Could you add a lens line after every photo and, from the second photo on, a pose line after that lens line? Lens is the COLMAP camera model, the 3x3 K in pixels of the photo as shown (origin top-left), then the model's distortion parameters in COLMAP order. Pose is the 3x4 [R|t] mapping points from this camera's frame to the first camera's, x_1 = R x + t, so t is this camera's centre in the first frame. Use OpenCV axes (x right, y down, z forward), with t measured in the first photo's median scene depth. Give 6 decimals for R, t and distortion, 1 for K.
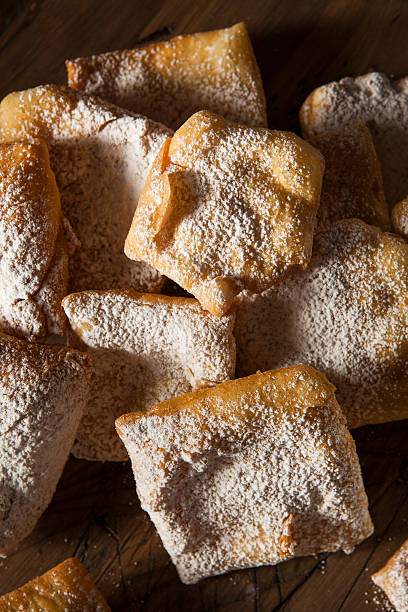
lens RADIAL K [[1235.6, 0, 194.3], [0, 1235.6, 297.1], [0, 0, 1]] dist [0.027398, -0.393247]
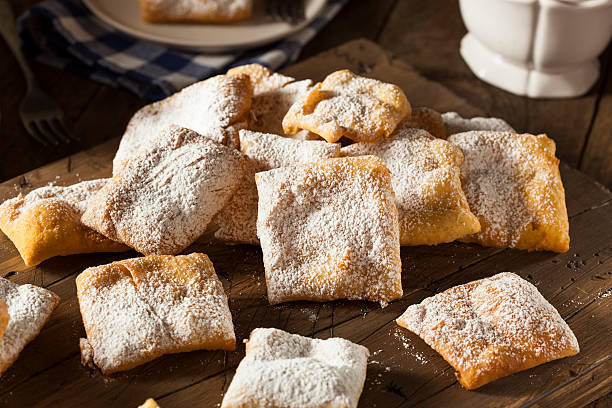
lens RADIAL K [[1878.8, 0, 306.0], [0, 1878.8, 204.0], [0, 0, 1]] dist [-0.154775, 1.101790]
pose [[0.977106, 0.167608, -0.131041, 0.326020], [-0.210700, 0.676962, -0.705215, 1.827009], [-0.029490, 0.716680, 0.696778, -0.685269]]
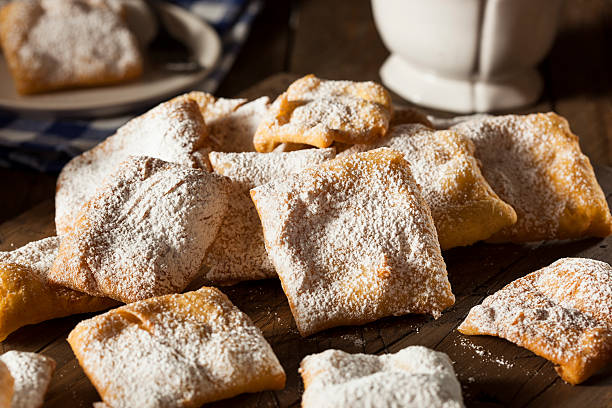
lens RADIAL K [[1930.8, 0, 306.0], [0, 1930.8, 204.0], [0, 0, 1]] dist [-0.097422, 1.039161]
pose [[0.999253, 0.002091, 0.038583, -0.082689], [0.030037, 0.586060, -0.809711, 1.780500], [-0.024305, 0.810265, 0.585560, -0.214941]]
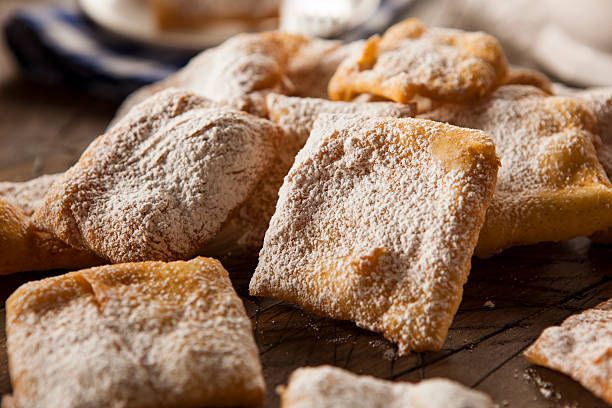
lens RADIAL K [[1235.6, 0, 306.0], [0, 1235.6, 204.0], [0, 0, 1]] dist [0.027398, -0.393247]
pose [[0.977706, 0.117220, -0.174213, 0.140140], [-0.209566, 0.596666, -0.774643, 0.952559], [0.013144, 0.793883, 0.607929, 0.377523]]
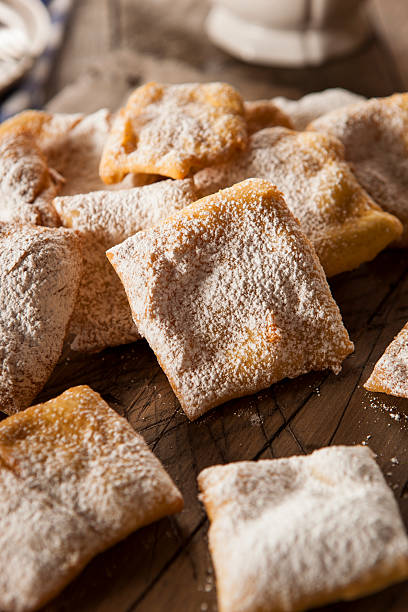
lens RADIAL K [[1235.6, 0, 194.3], [0, 1235.6, 297.1], [0, 0, 1]] dist [0.027398, -0.393247]
pose [[0.987582, -0.142161, 0.066870, -0.064735], [0.151236, 0.745032, -0.649658, 0.889150], [0.042536, 0.651704, 0.757280, 0.144468]]
